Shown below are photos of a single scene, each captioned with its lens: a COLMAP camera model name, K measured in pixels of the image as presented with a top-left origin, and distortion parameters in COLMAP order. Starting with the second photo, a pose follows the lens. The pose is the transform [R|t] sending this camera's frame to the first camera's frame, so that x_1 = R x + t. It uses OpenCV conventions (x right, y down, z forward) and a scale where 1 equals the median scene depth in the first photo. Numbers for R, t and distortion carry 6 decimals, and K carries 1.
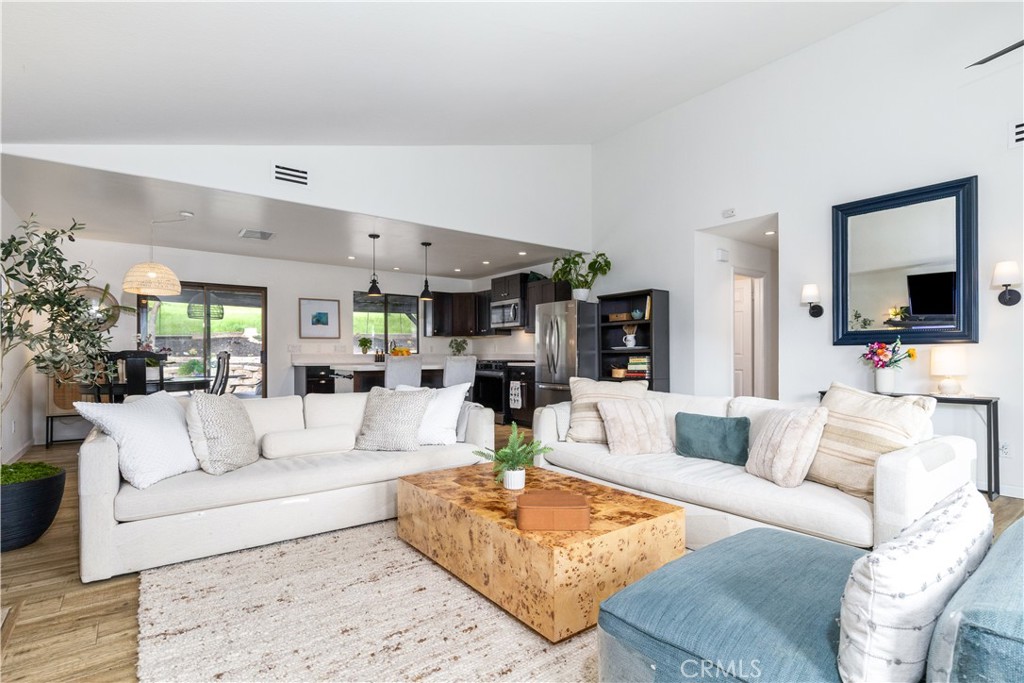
lens RADIAL K [[500.5, 0, 511.1], [0, 500.5, 355.7], [0, 0, 1]] dist [0.001010, 0.000040]
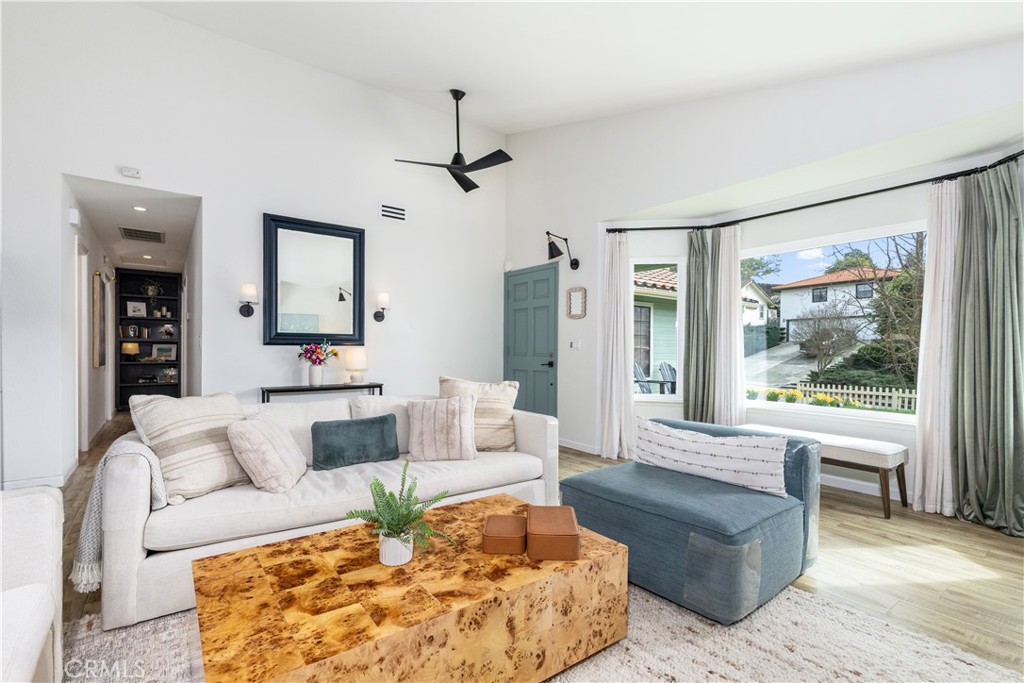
lens RADIAL K [[466.4, 0, 510.2], [0, 466.4, 353.3], [0, 0, 1]] dist [0.000816, 0.000035]
pose [[0.009500, -0.002352, 0.999952, -0.558377], [-0.002601, 0.999994, 0.002377, -0.010302], [-0.999951, -0.002623, 0.009494, 0.776544]]
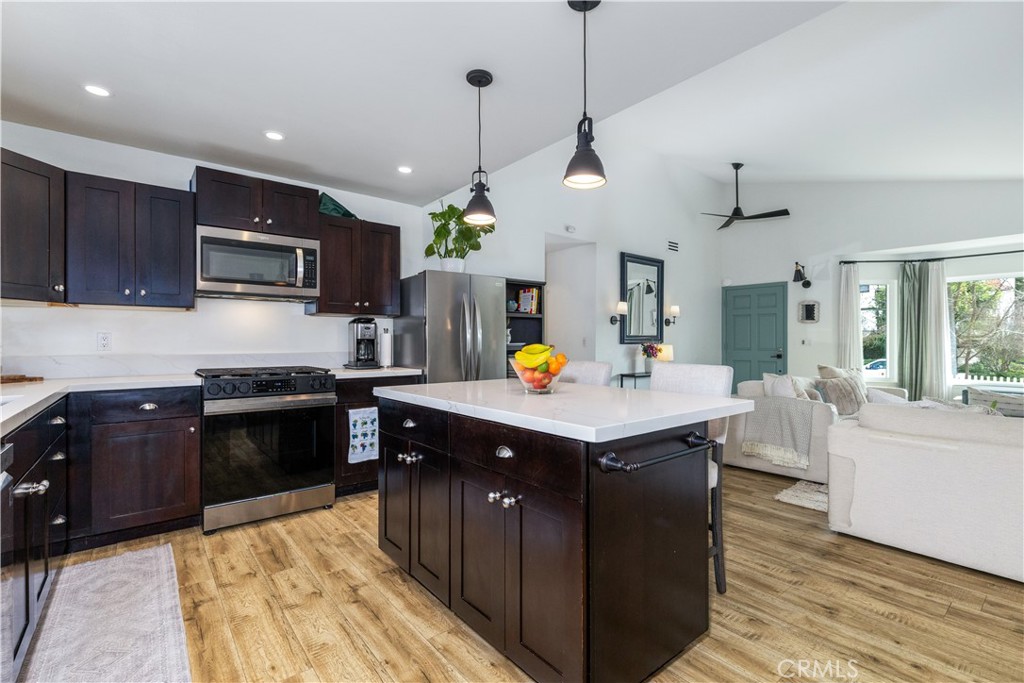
lens RADIAL K [[466.6, 0, 512.6], [0, 466.6, 336.3], [0, 0, 1]] dist [0.003349, 0.000237]
pose [[-0.032269, 0.015333, 0.999362, -1.233265], [0.002219, 0.999881, -0.015269, -0.037062], [-0.999477, 0.001725, -0.032300, 2.259411]]
